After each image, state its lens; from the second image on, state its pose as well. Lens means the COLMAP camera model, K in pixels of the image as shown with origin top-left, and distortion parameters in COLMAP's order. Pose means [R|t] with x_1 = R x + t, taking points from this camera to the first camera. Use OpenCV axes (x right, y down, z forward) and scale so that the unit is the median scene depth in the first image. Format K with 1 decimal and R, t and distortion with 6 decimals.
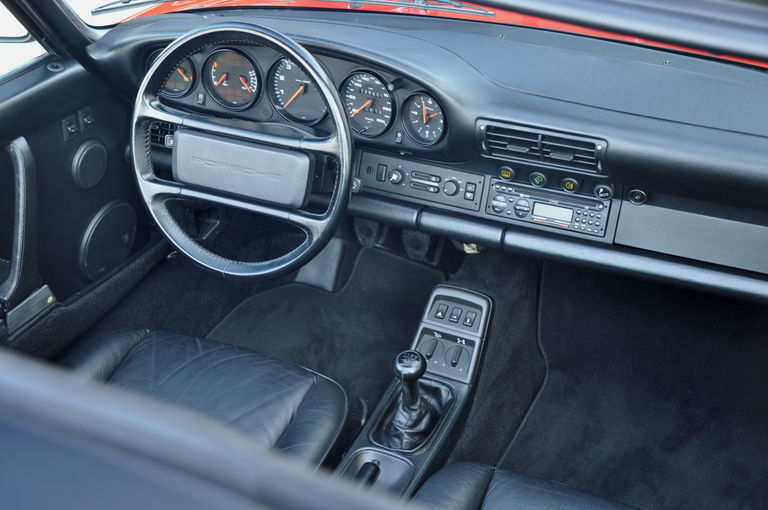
lens RADIAL K [[1009.1, 0, 384.0], [0, 1009.1, 255.0], [0, 0, 1]] dist [0.174306, -0.005261]
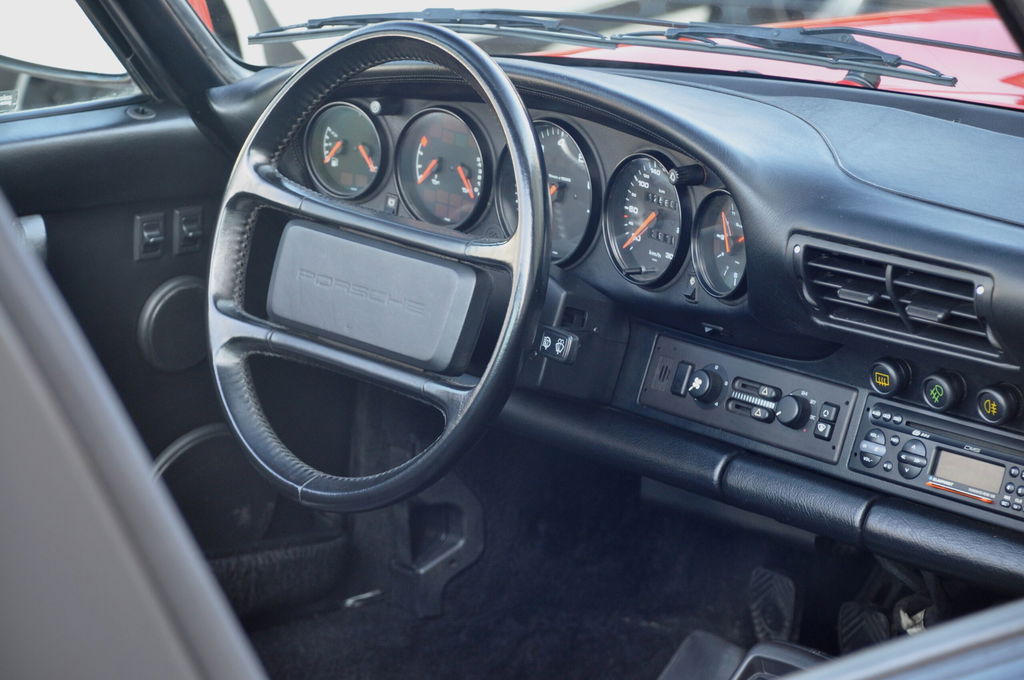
lens RADIAL K [[3508.1, 0, 512.0], [0, 3508.1, 340.0], [0, 0, 1]] dist [1.570394, -0.151152]
pose [[0.916281, 0.115619, -0.383487, 0.592011], [-0.223029, 0.942548, -0.248721, 0.353201], [0.332698, 0.313427, 0.889424, -0.550870]]
